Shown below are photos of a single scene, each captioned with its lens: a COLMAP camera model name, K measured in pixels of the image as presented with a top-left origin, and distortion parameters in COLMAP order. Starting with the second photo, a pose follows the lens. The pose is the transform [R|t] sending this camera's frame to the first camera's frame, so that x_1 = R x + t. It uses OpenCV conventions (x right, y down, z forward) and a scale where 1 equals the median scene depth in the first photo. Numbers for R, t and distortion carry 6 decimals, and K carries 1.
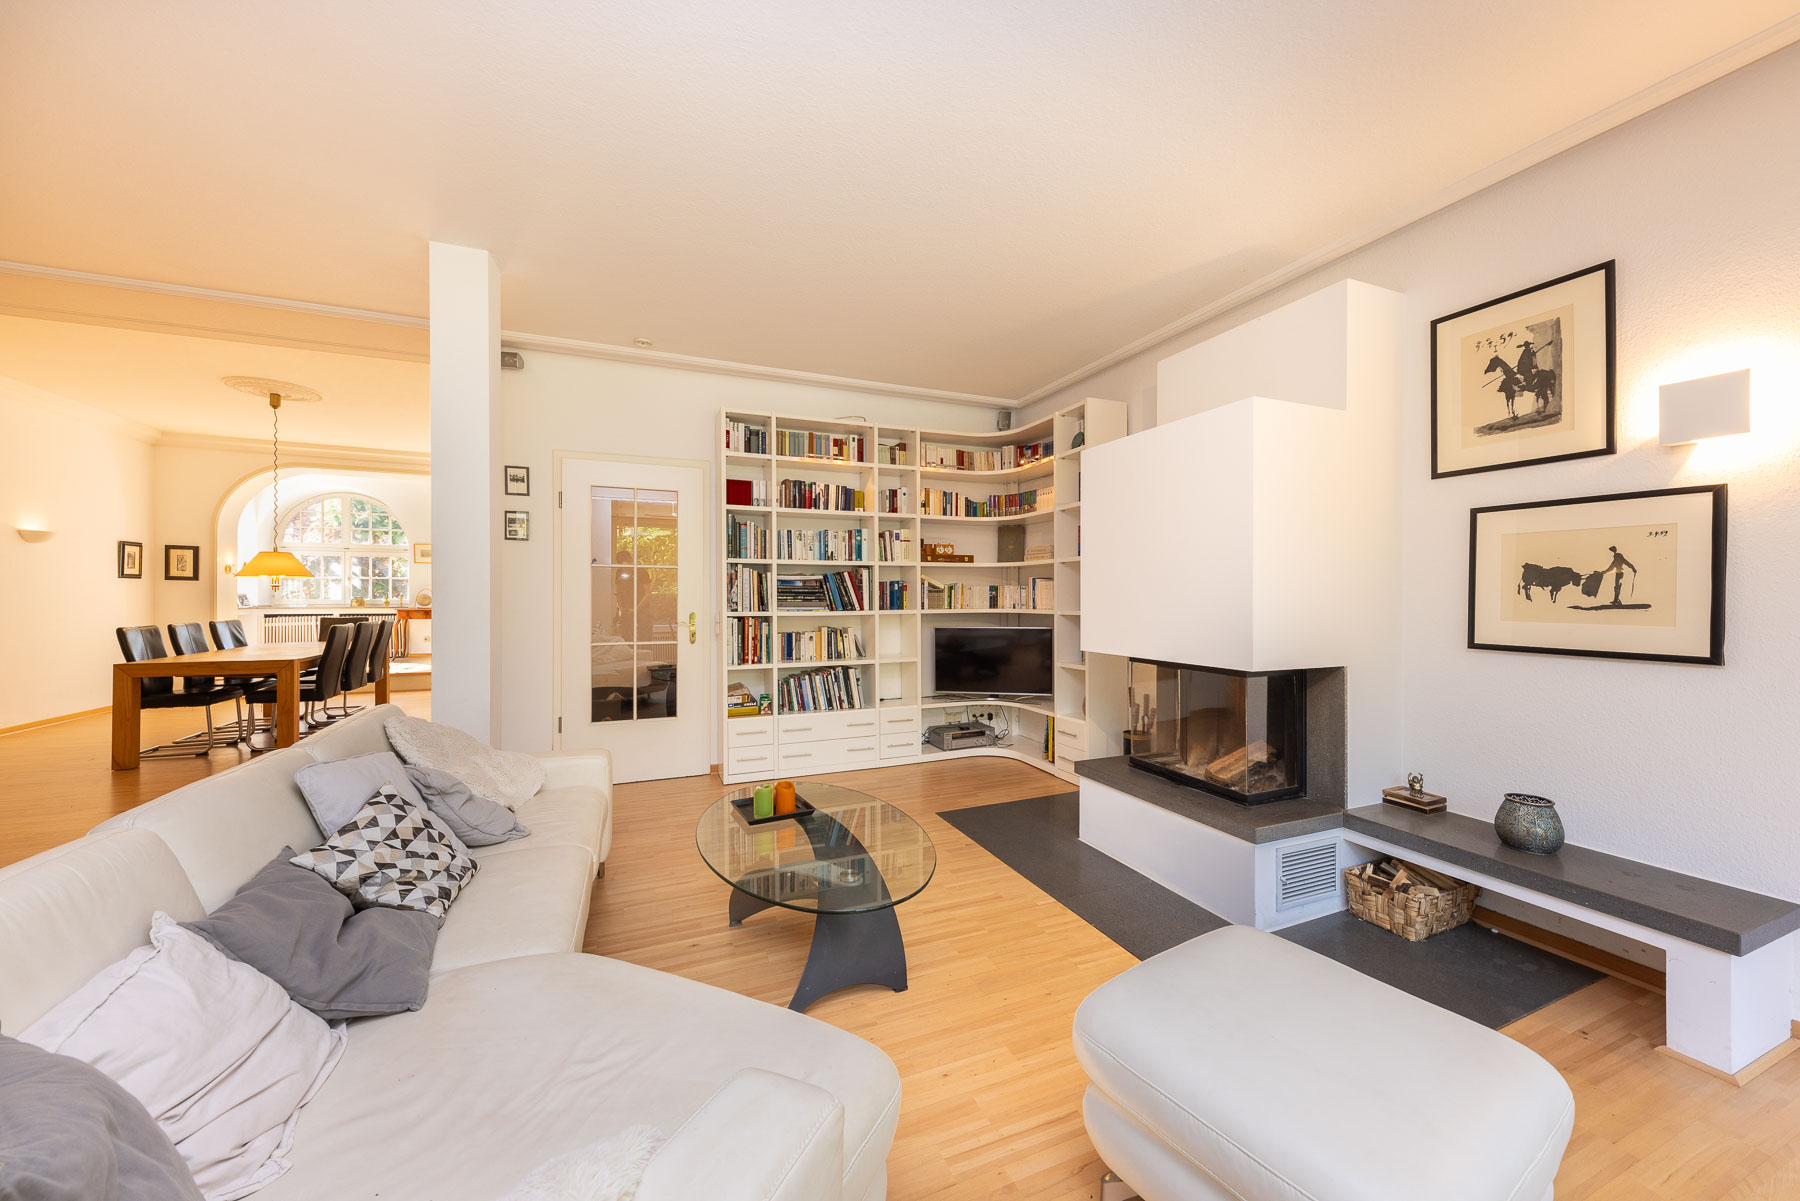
lens RADIAL K [[645.3, 0, 906.6], [0, 645.3, 596.8], [0, 0, 1]] dist [0.002300, -0.000083]
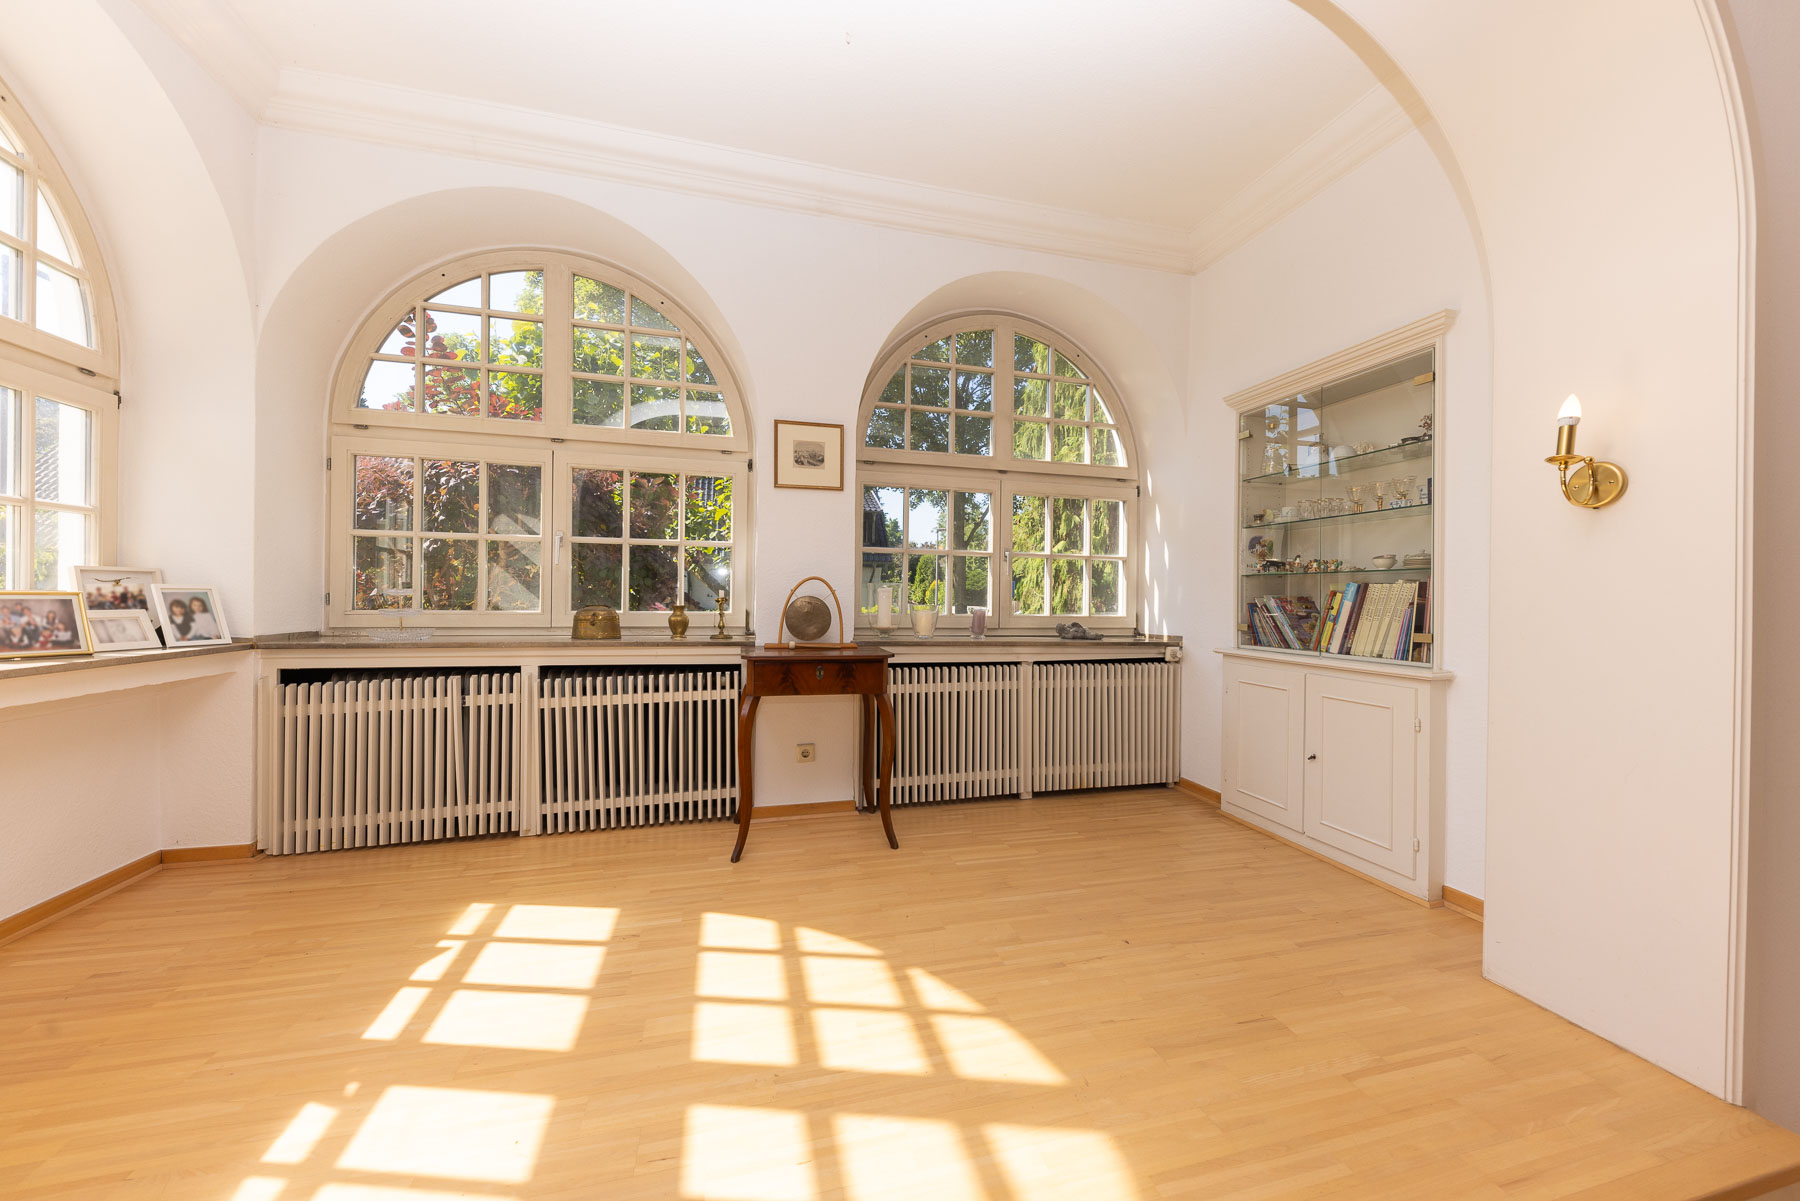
lens RADIAL K [[645.3, 0, 904.9], [0, 645.3, 611.5], [0, 0, 1]] dist [0.002300, -0.000083]
pose [[0.990883, 0.004915, -0.134635, -1.357772], [-0.005615, 0.999973, -0.004819, 0.007071], [0.134608, 0.005531, 0.990884, 1.482136]]
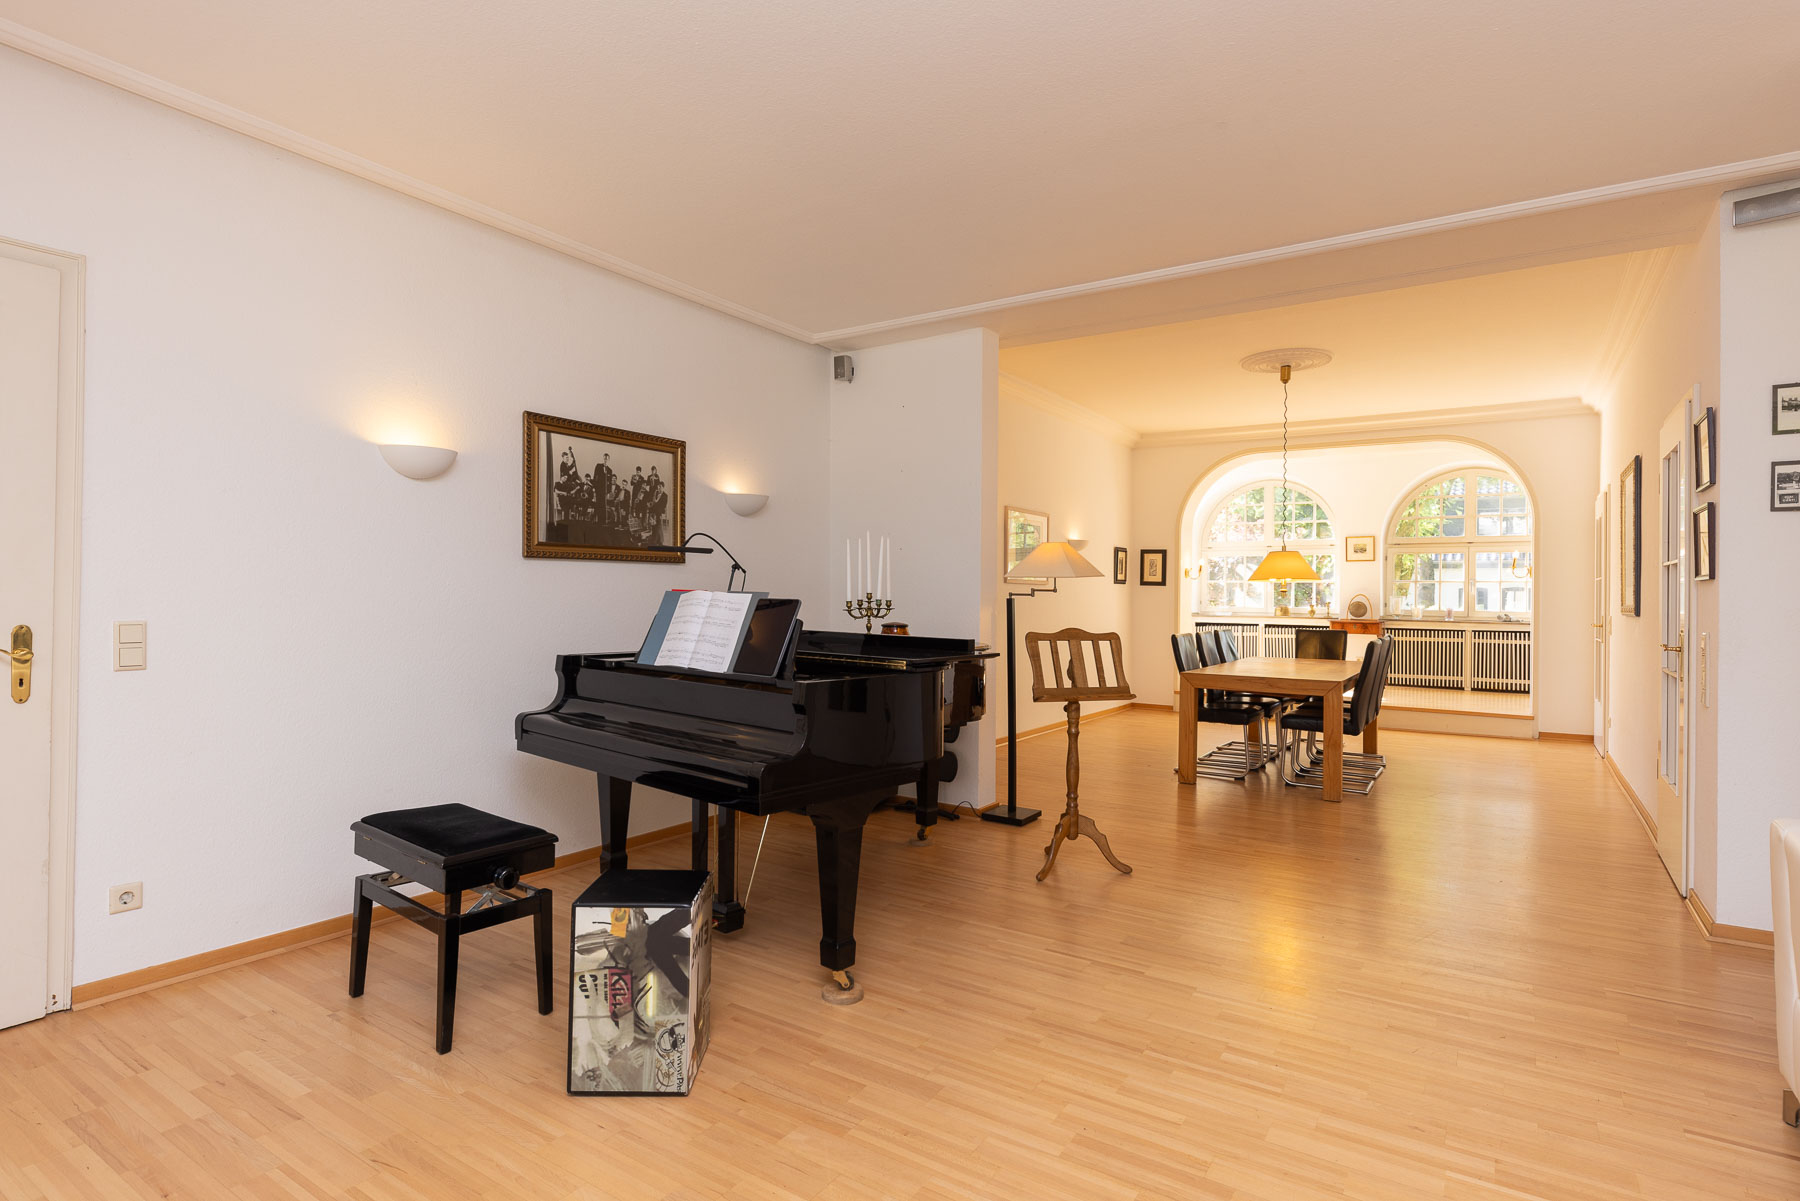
lens RADIAL K [[907.8, 0, 899.0], [0, 907.8, 598.1], [0, 0, 1]] dist [0.001411, -0.002150]
pose [[0.552075, 0.004139, -0.833784, -0.305863], [-0.011377, 0.999932, -0.002569, 0.001434], [0.833717, 0.010904, 0.552085, -0.095863]]
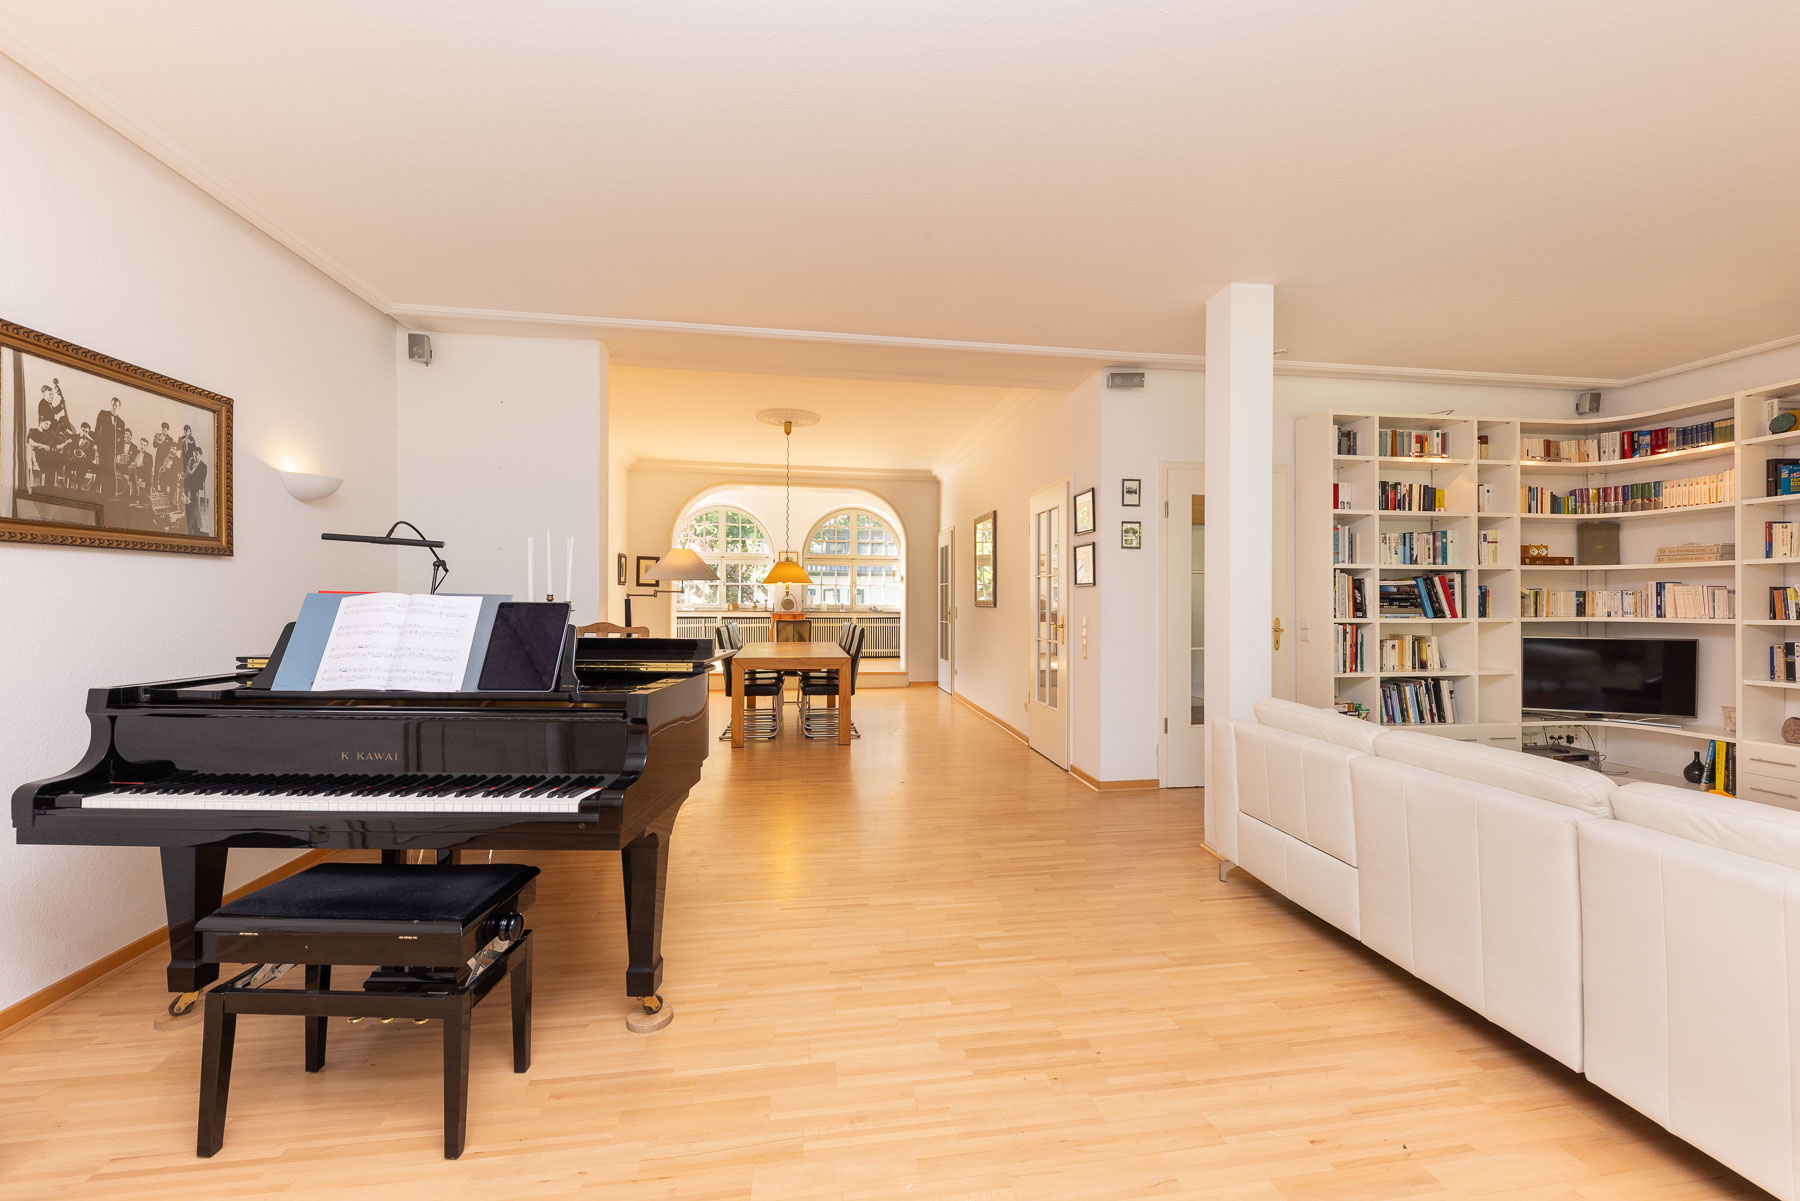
lens RADIAL K [[716.7, 0, 900.8], [0, 716.7, 597.9], [0, 0, 1]] dist [-0.000145, -0.001801]
pose [[0.968951, 0.001452, -0.247247, -0.561968], [-0.002864, 0.999982, -0.005354, 0.000290], [0.247234, 0.005896, 0.968938, -0.190699]]
